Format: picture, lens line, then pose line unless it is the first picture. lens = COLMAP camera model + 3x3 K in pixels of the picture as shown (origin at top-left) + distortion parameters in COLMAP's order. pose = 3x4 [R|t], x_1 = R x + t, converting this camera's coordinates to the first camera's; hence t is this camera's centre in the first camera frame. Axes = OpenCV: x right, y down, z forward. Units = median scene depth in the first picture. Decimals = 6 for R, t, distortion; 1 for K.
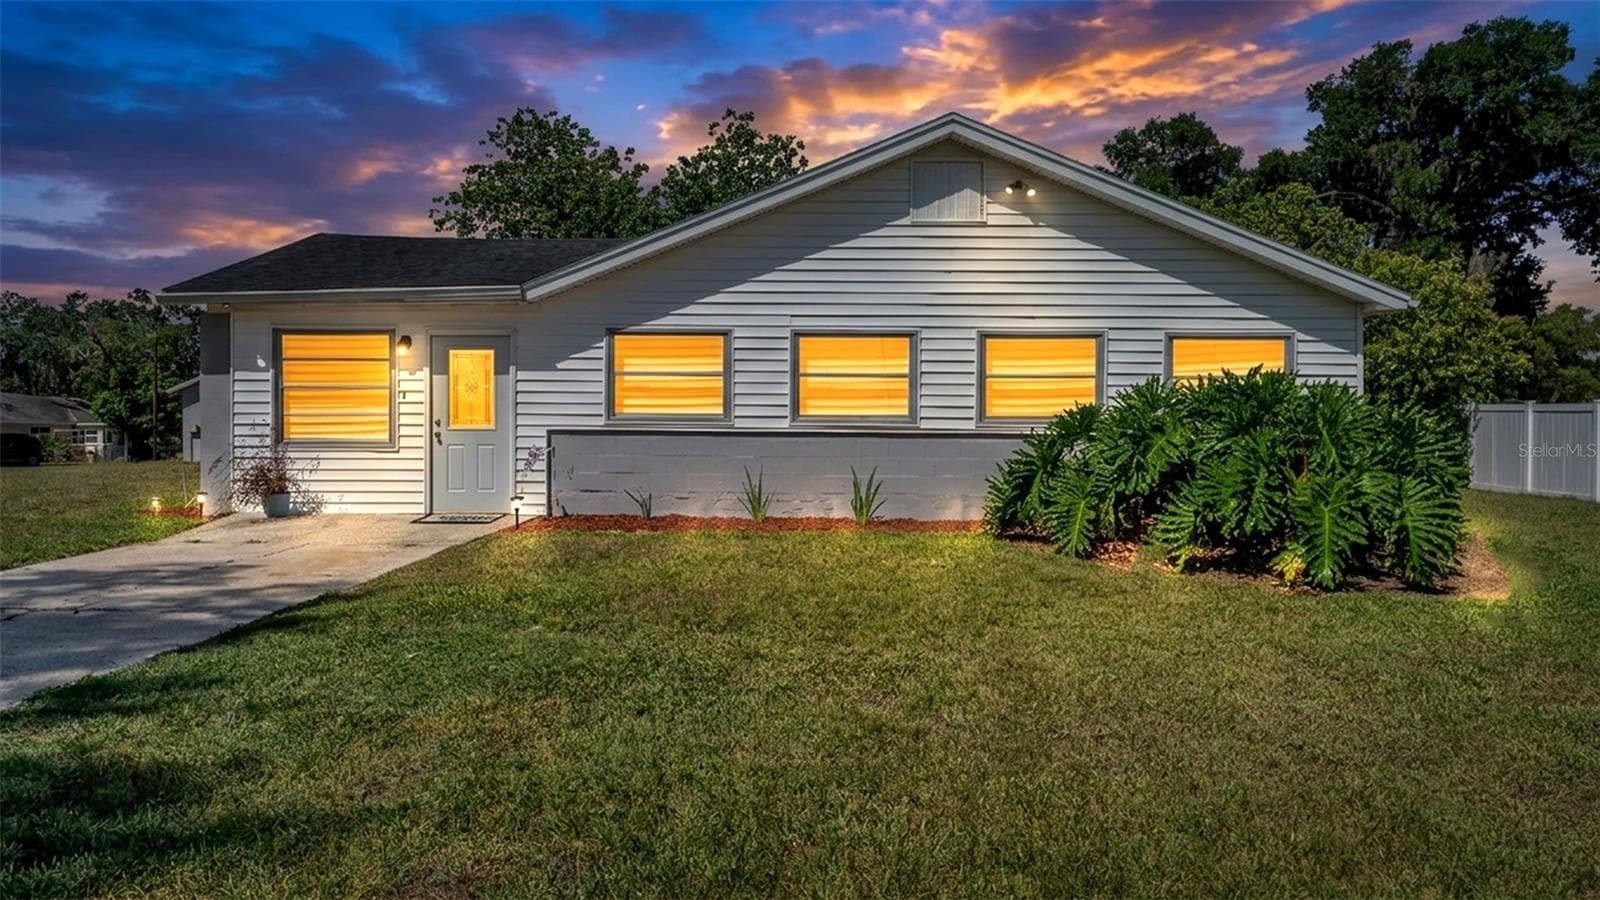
lens RADIAL K [[982.9, 0, 801.7], [0, 982.9, 414.6], [0, 0, 1]] dist [0.060391, -0.046894]
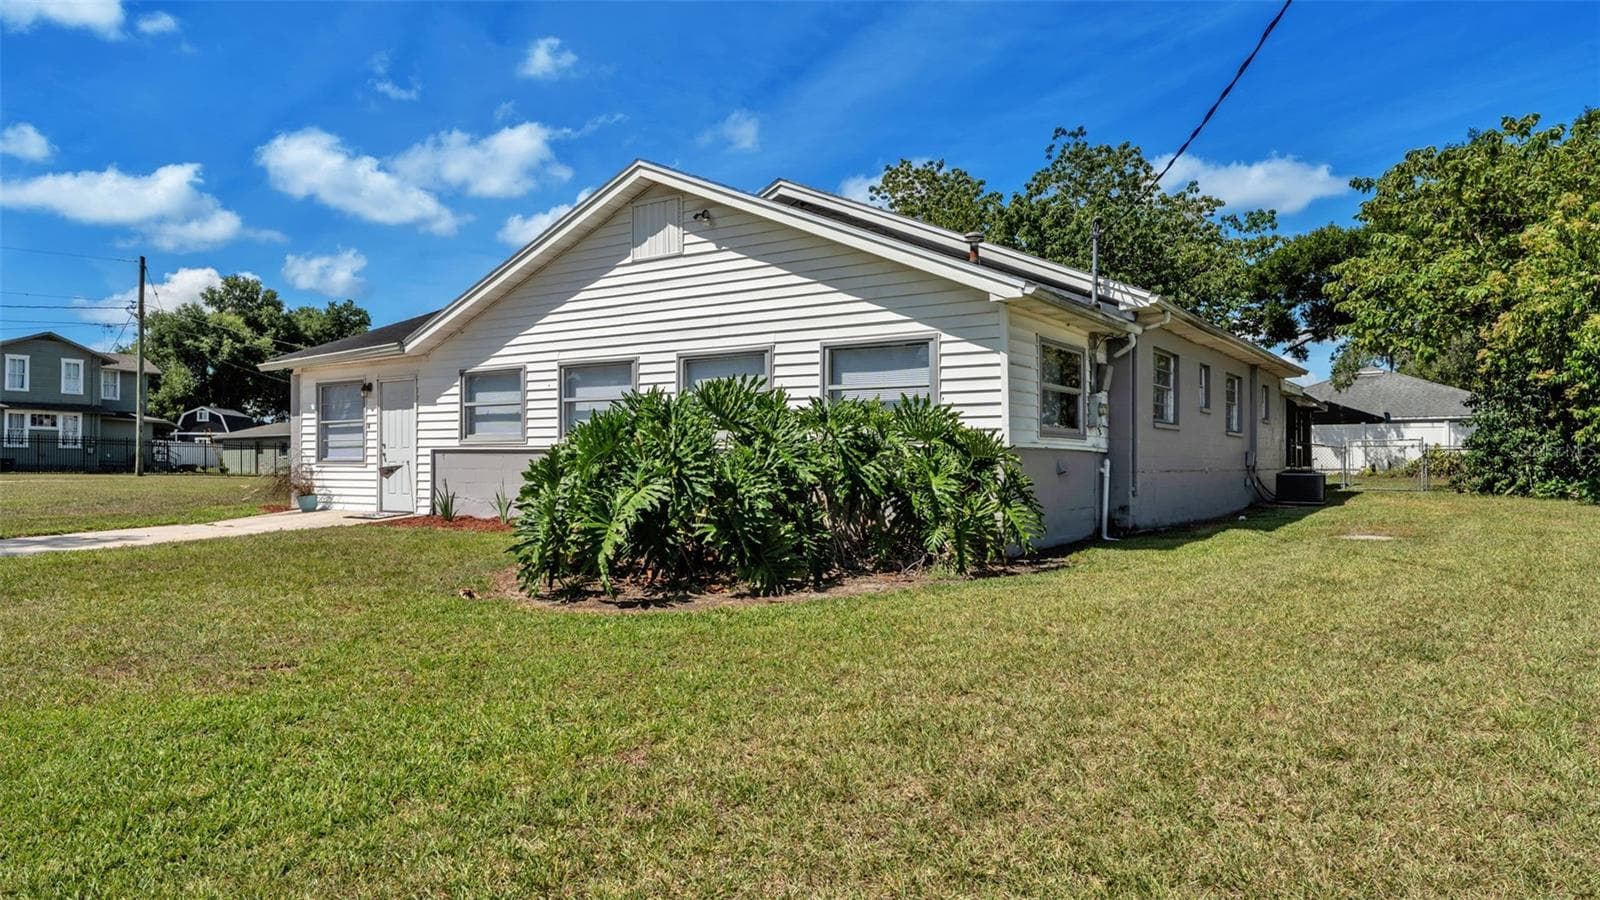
lens RADIAL K [[982.9, 0, 801.7], [0, 982.9, 414.6], [0, 0, 1]] dist [0.060391, -0.046894]
pose [[0.822837, -0.031418, -0.567409, 0.902761], [0.012157, 0.999215, -0.037697, 0.024378], [0.568148, 0.024121, 0.822573, 0.190303]]
